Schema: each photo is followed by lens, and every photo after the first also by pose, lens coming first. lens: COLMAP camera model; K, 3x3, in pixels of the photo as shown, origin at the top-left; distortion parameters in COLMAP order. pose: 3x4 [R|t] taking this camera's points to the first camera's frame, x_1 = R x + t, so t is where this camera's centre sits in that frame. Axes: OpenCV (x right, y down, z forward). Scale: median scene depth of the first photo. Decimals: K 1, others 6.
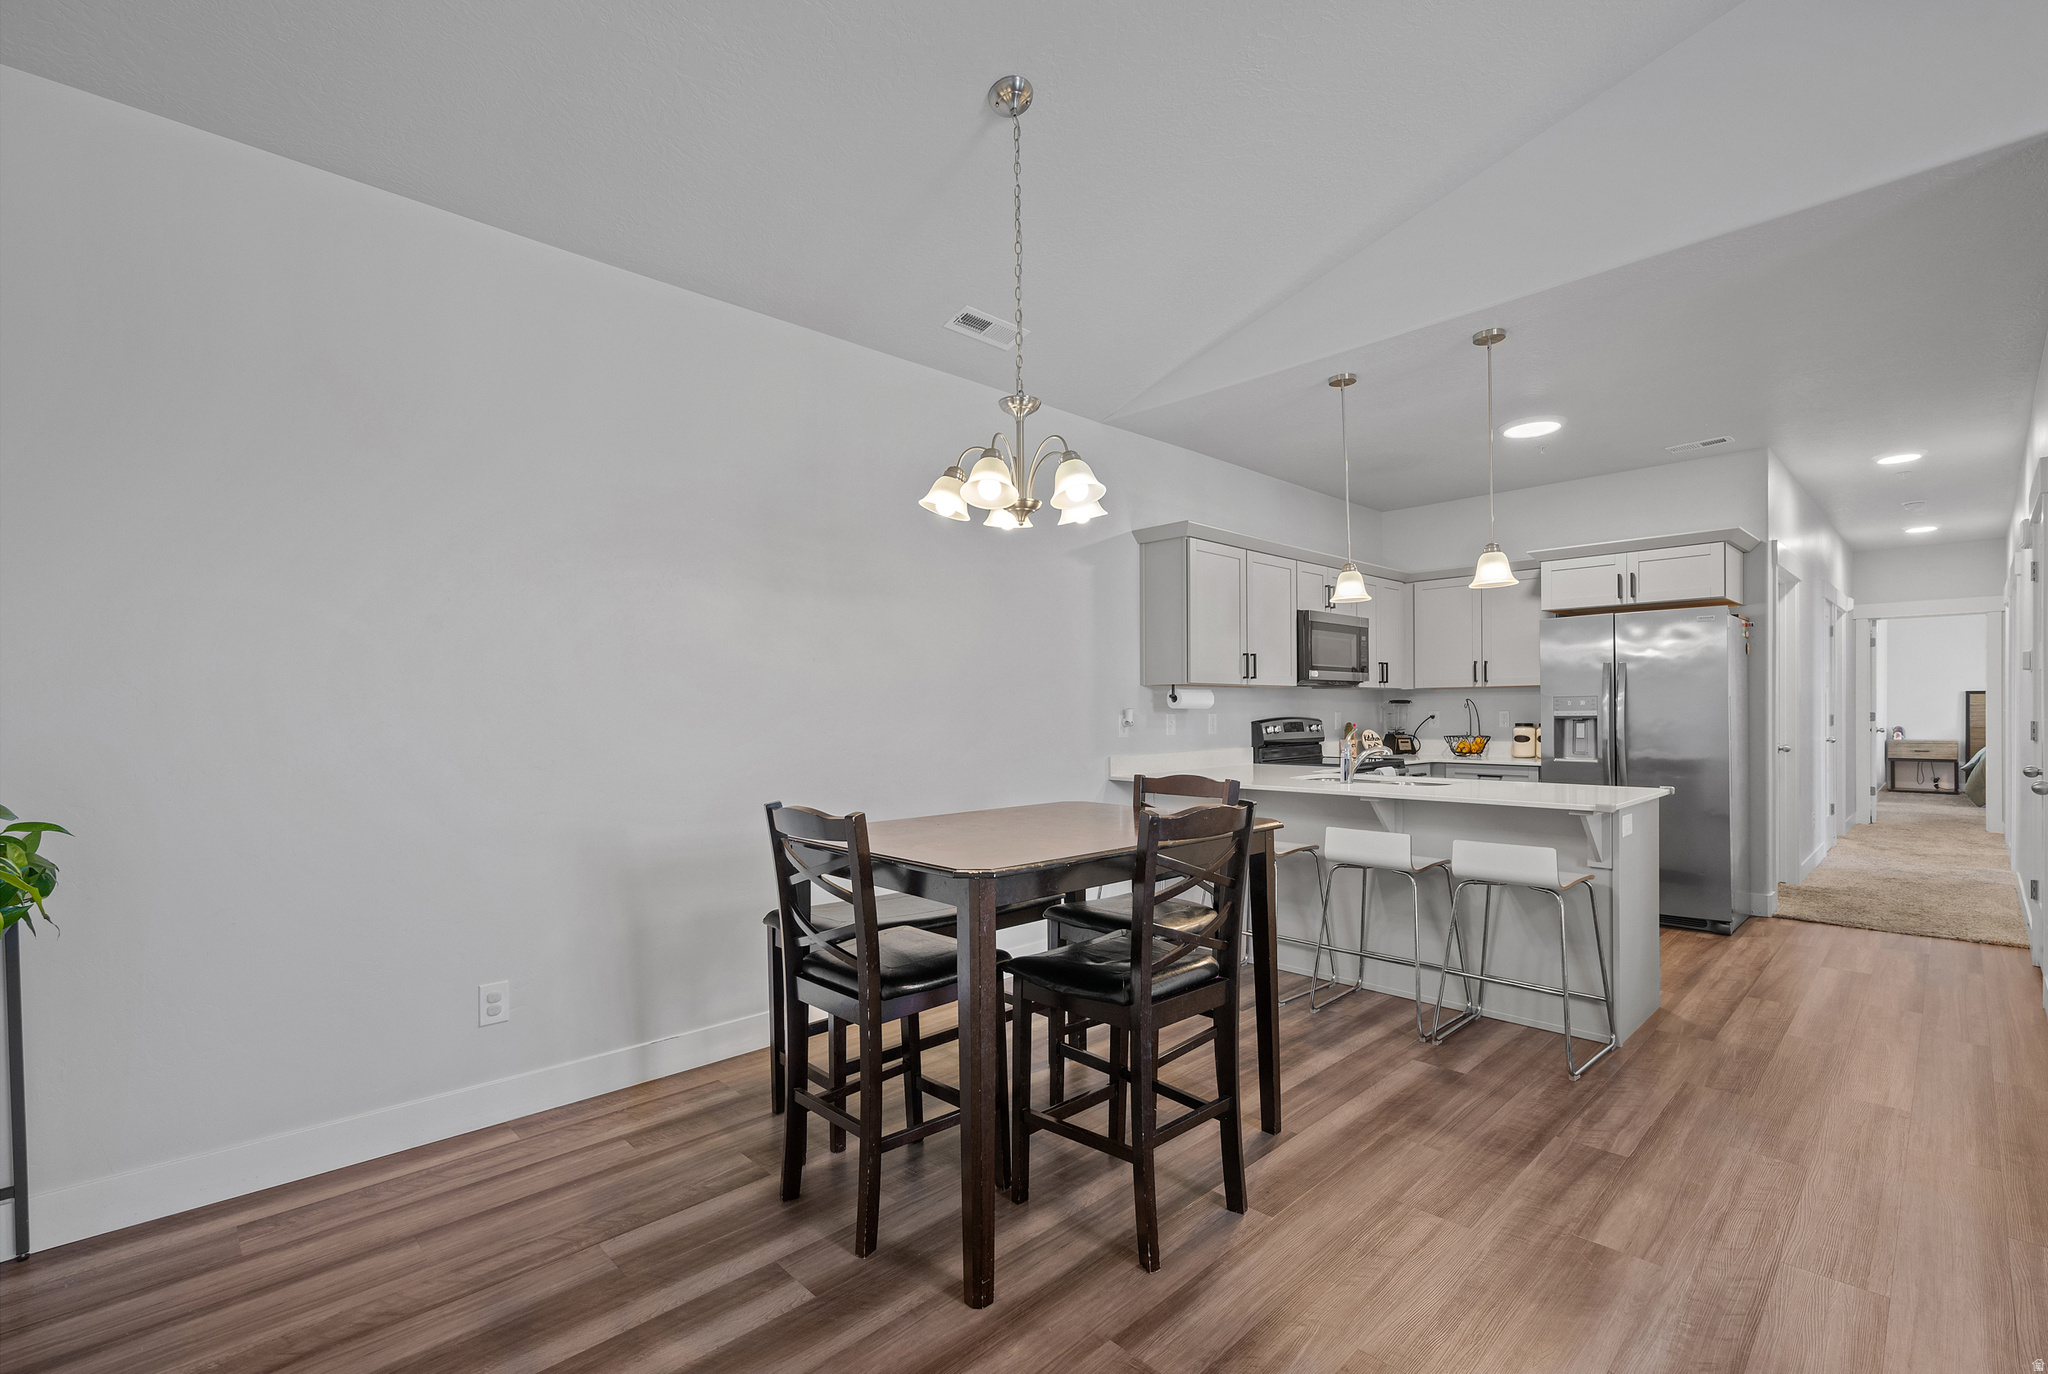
lens RADIAL K [[903.3, 0, 1038.3], [0, 903.3, 714.0], [0, 0, 1]] dist [0.001066, 0.000055]
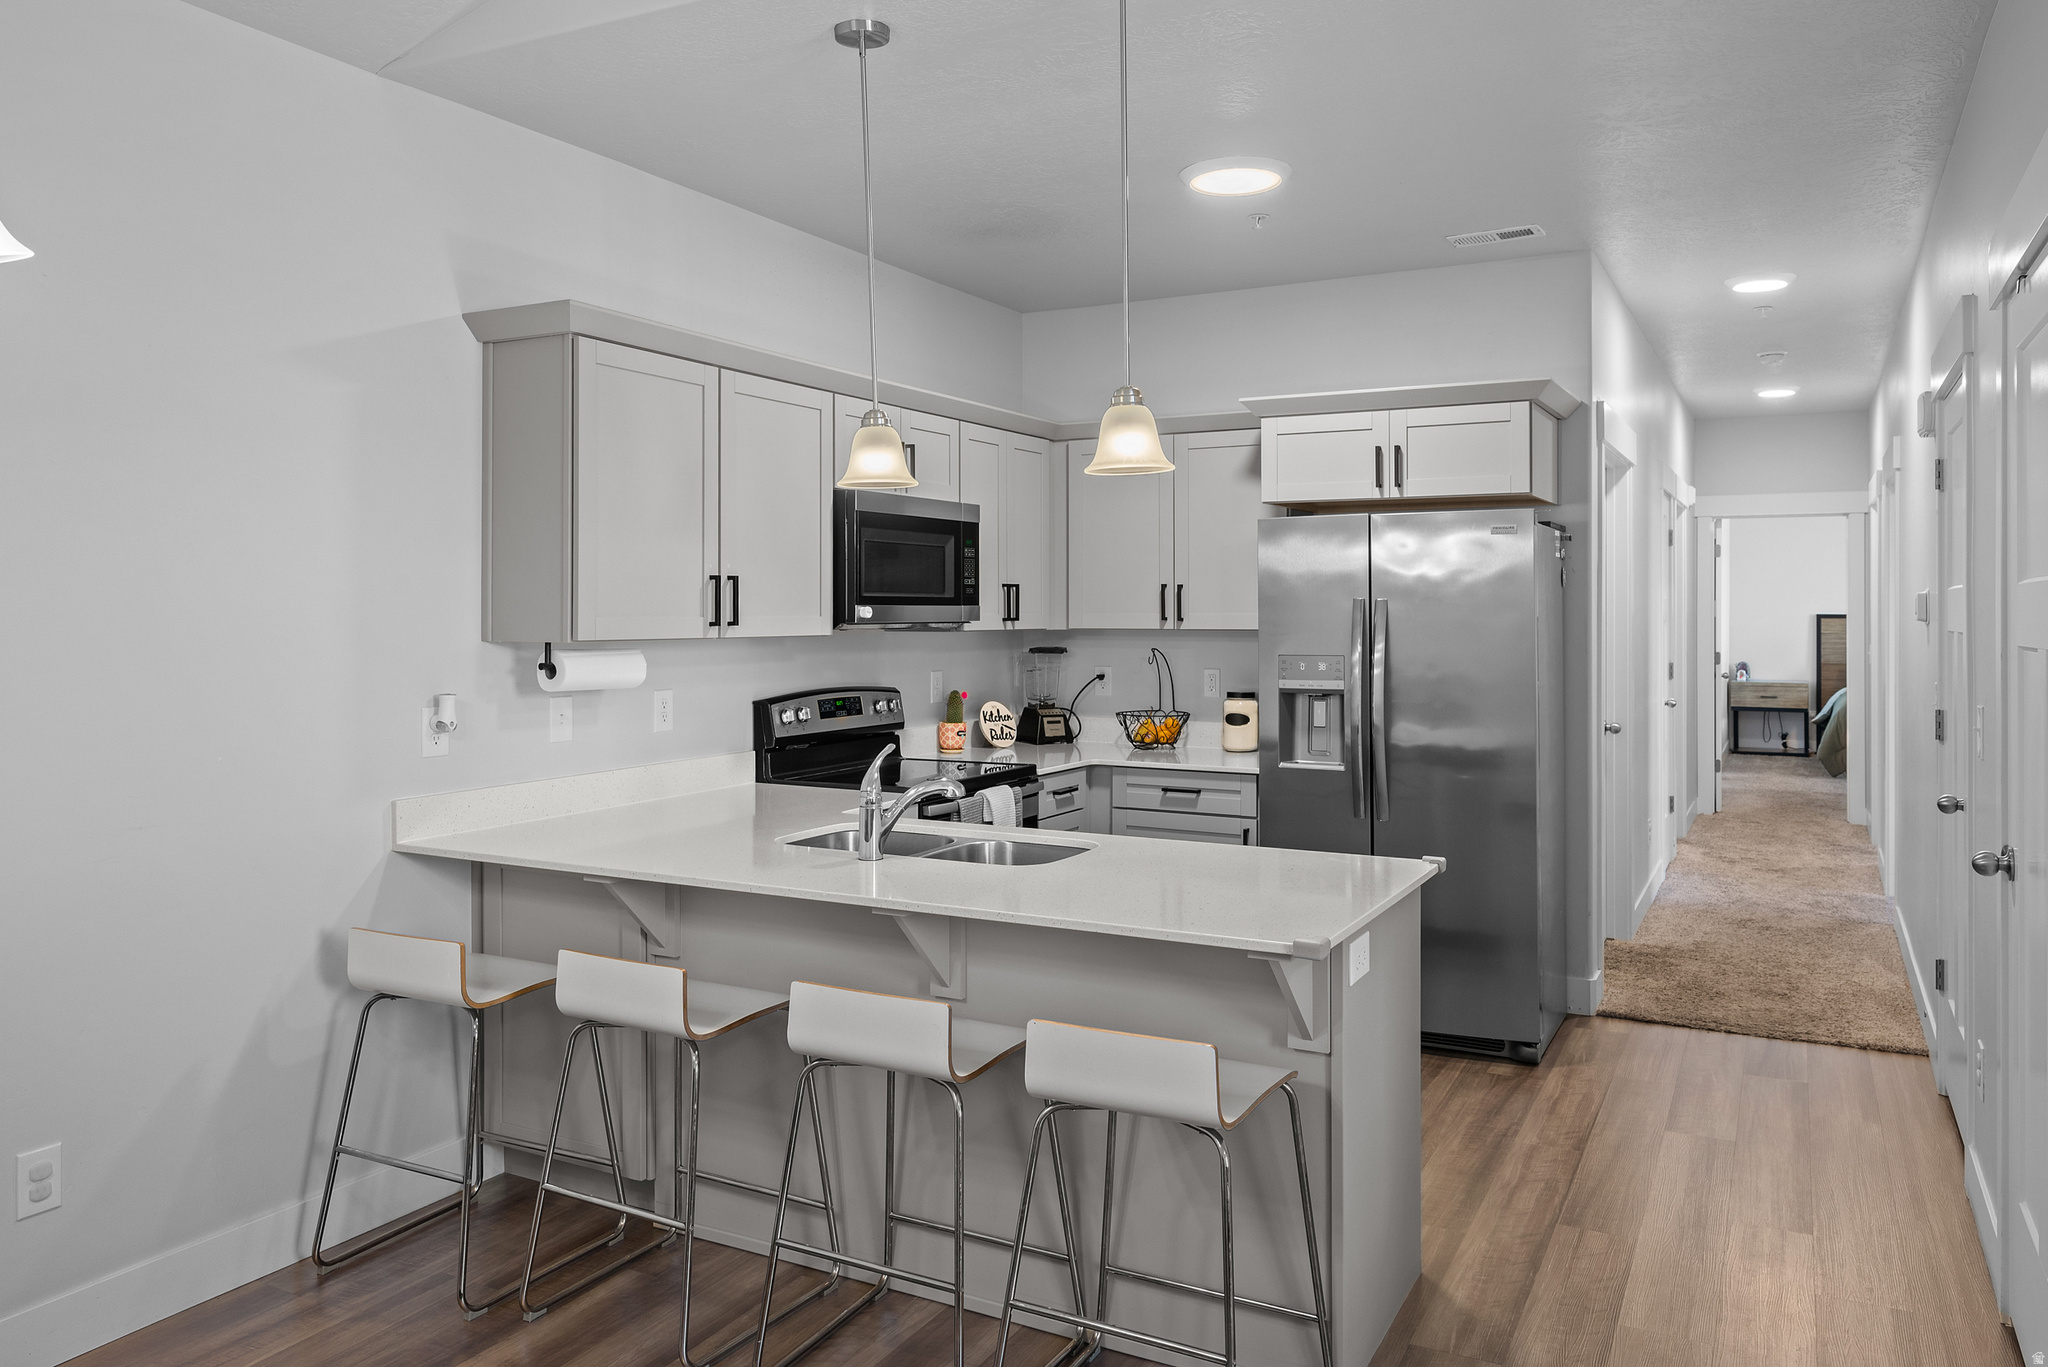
lens RADIAL K [[1444.0, 0, 1023.7], [0, 1444.0, 602.2], [0, 0, 1]] dist [-0.001029, -0.002118]
pose [[0.953864, 0.008494, 0.300120, 0.152287], [-0.005331, 0.999921, -0.011357, -0.044084], [-0.300193, 0.009234, 0.953834, 0.189214]]
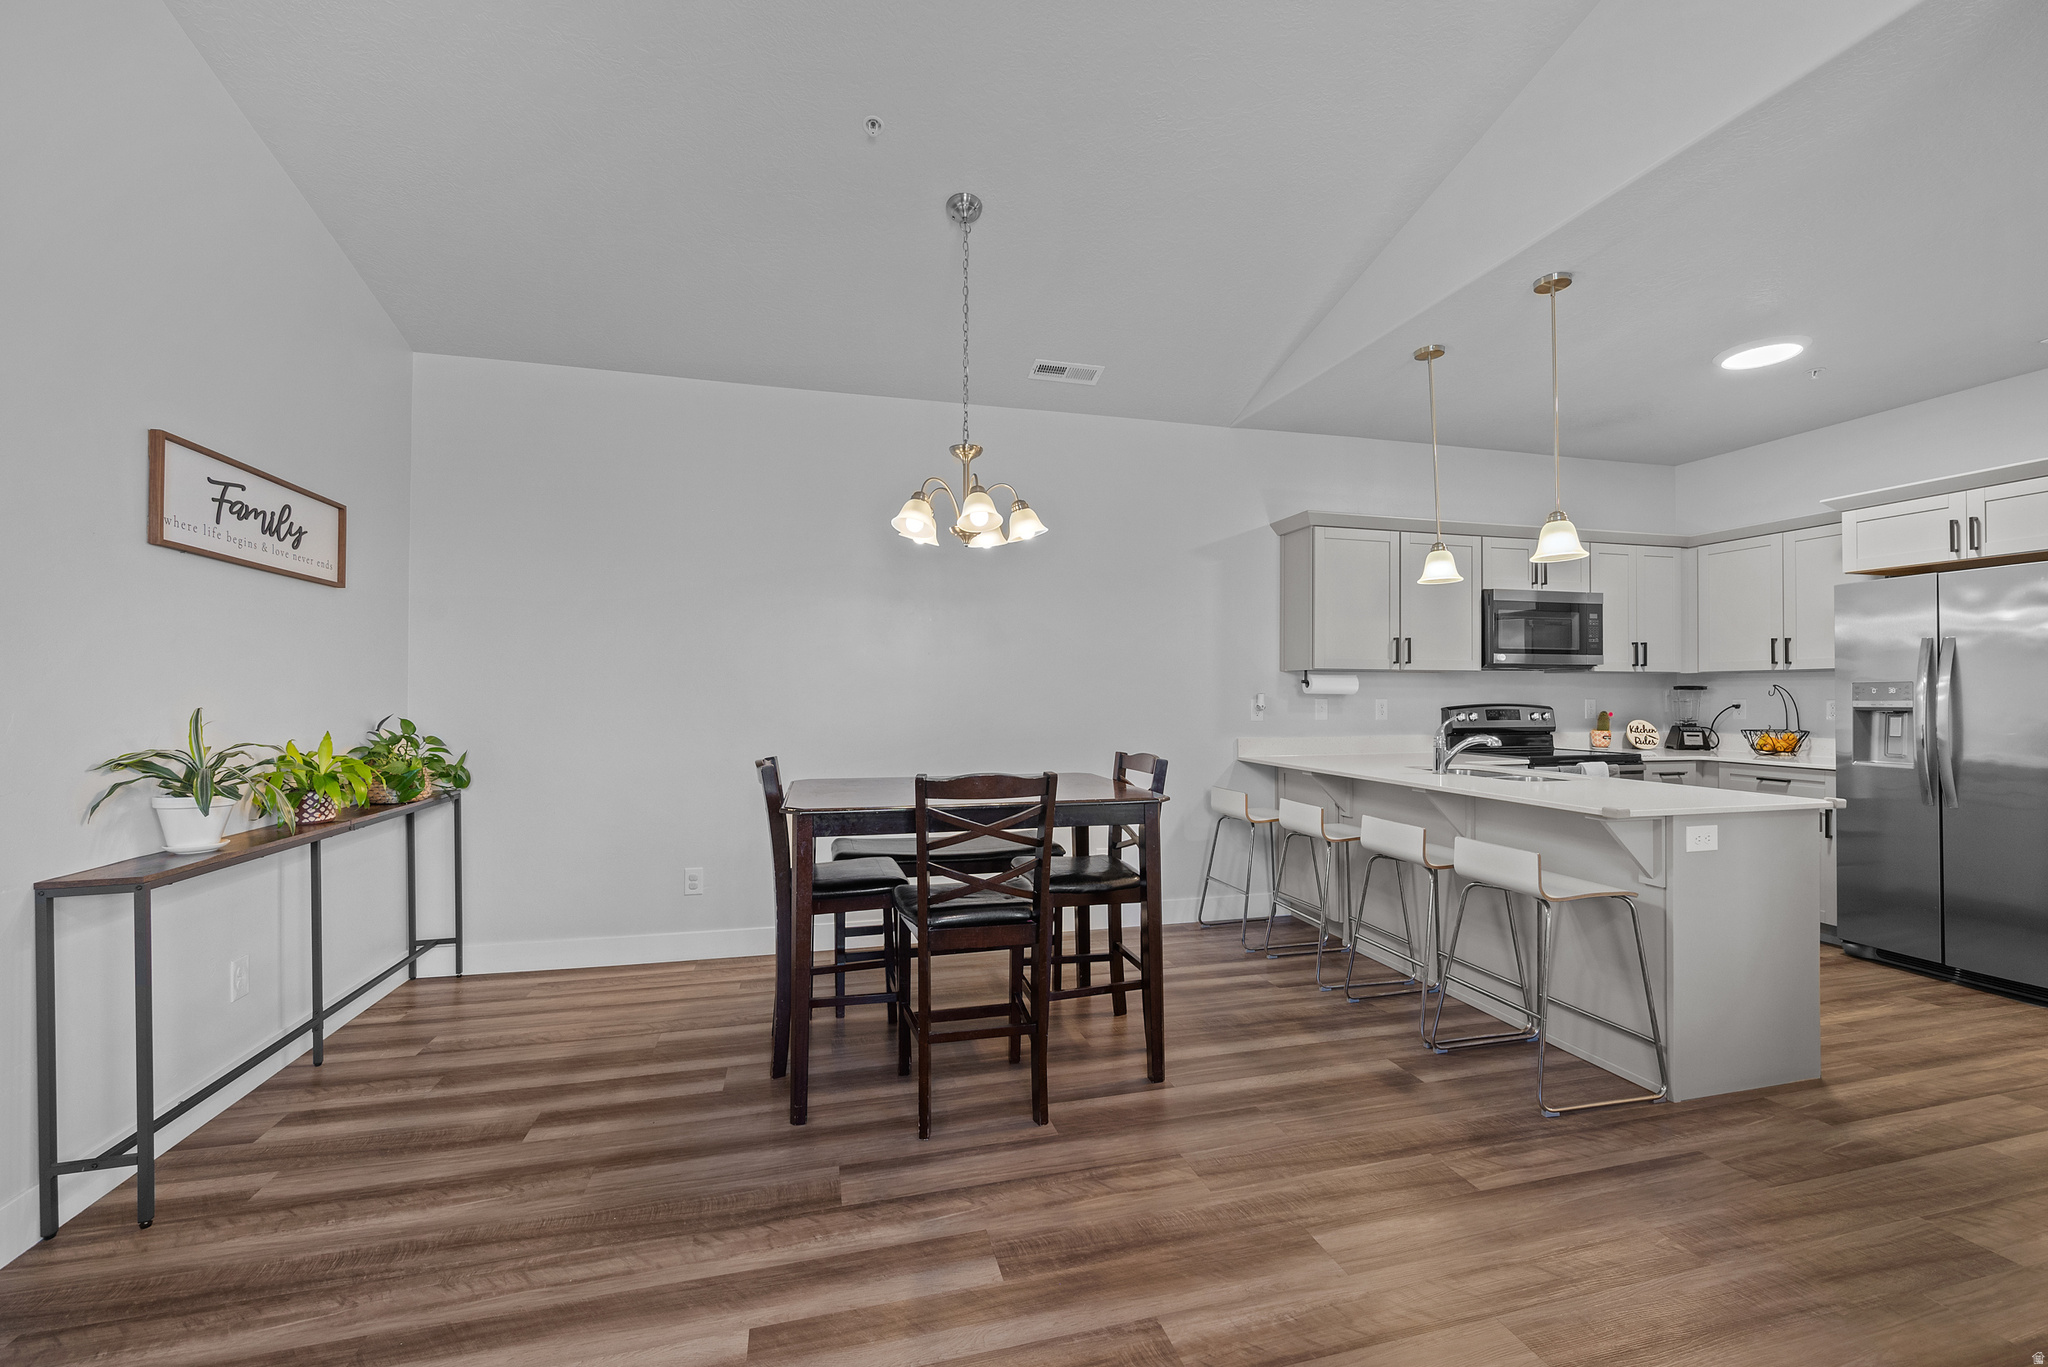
lens RADIAL K [[837.7, 0, 1033.2], [0, 837.7, 687.4], [0, 0, 1]] dist [-0.001682, 0.000035]
pose [[0.871968, 0.004294, -0.489545, 0.328486], [-0.009573, 0.999920, -0.008282, -0.002174], [0.489470, 0.011908, 0.871939, 0.019337]]
